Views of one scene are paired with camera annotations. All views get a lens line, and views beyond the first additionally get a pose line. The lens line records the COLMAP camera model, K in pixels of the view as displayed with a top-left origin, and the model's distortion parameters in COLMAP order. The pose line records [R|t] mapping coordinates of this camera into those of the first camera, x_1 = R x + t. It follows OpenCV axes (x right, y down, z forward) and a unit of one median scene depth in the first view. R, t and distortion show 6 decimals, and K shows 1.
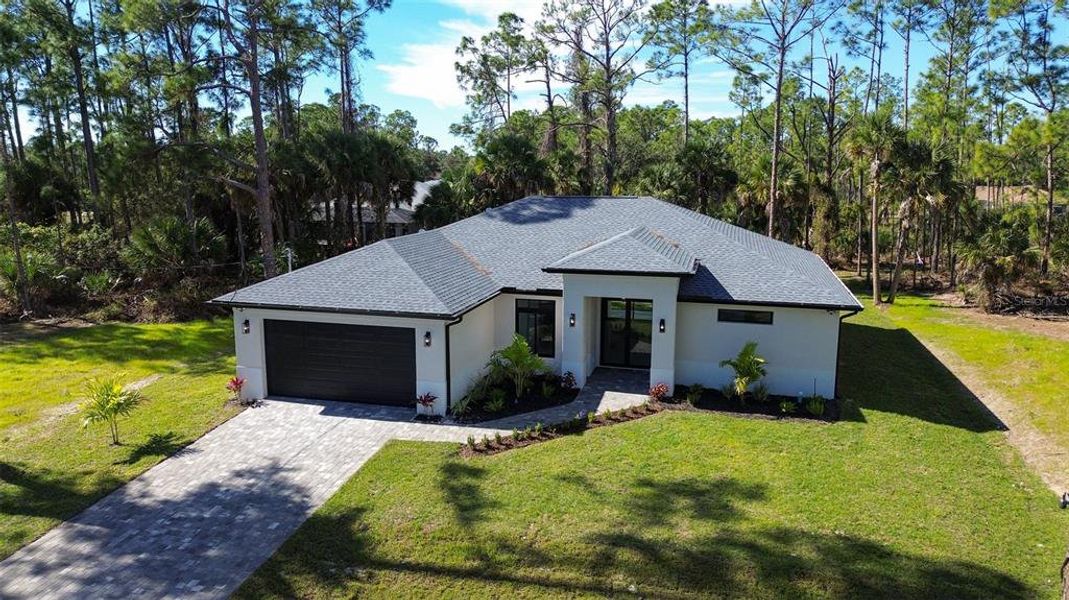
lens RADIAL K [[764.3, 0, 528.0], [0, 764.3, 282.5], [0, 0, 1]] dist [0.072950, -0.071646]
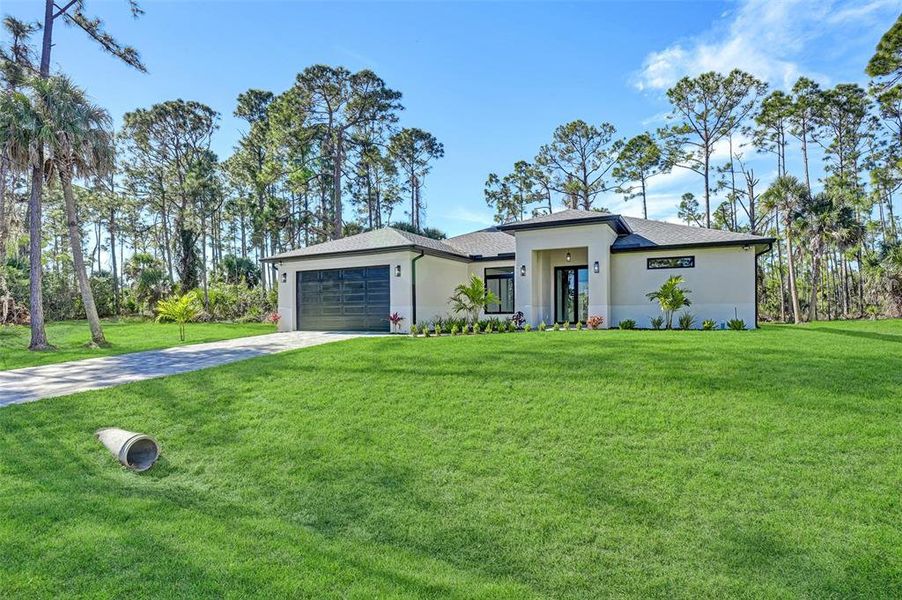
lens RADIAL K [[470.4, 0, 449.9], [0, 470.4, 314.5], [0, 0, 1]] dist [-0.084648, 0.037750]
pose [[0.971963, -0.009268, -0.234952, 0.123913], [-0.028562, 0.987170, -0.157097, 0.247721], [0.233394, 0.159403, 0.959228, 0.269246]]
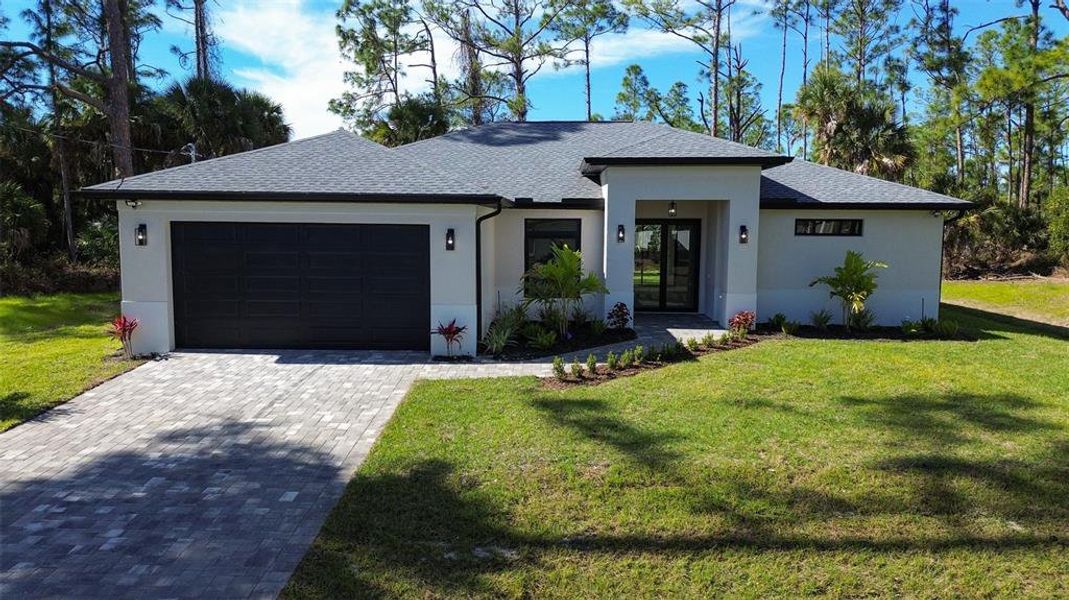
lens RADIAL K [[764.3, 0, 528.0], [0, 764.3, 282.5], [0, 0, 1]] dist [0.072950, -0.071646]
pose [[0.971953, -0.014485, 0.234729, -0.208378], [0.032994, 0.996629, -0.075115, 0.153386], [-0.232849, 0.080753, 0.969154, 0.319804]]
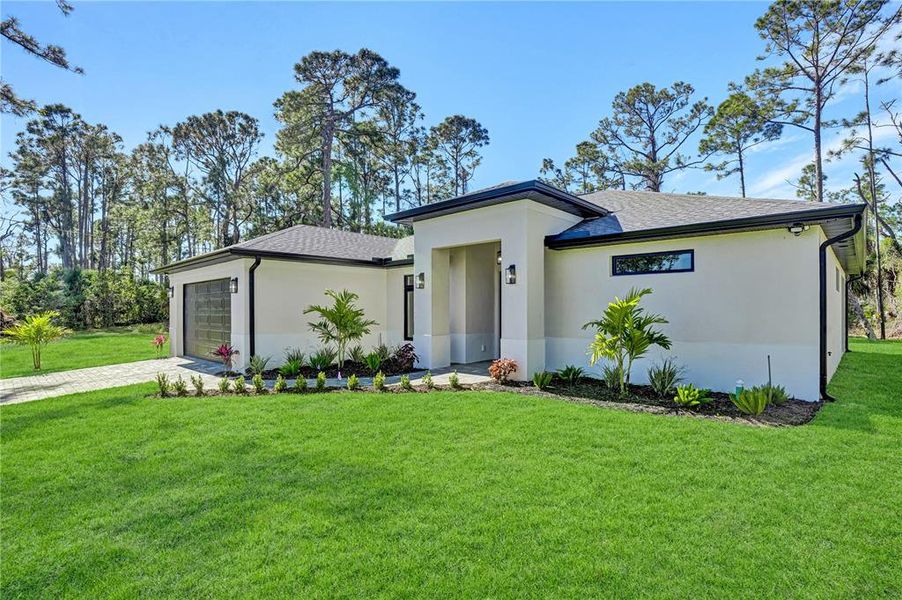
lens RADIAL K [[451.0, 0, 446.2], [0, 451.0, 306.4], [0, 0, 1]] dist [-0.078310, 0.029973]
pose [[0.874170, -0.010305, -0.485510, 0.319351], [-0.072350, 0.985853, -0.151192, 0.150281], [0.480200, 0.167294, 0.861058, 0.627470]]
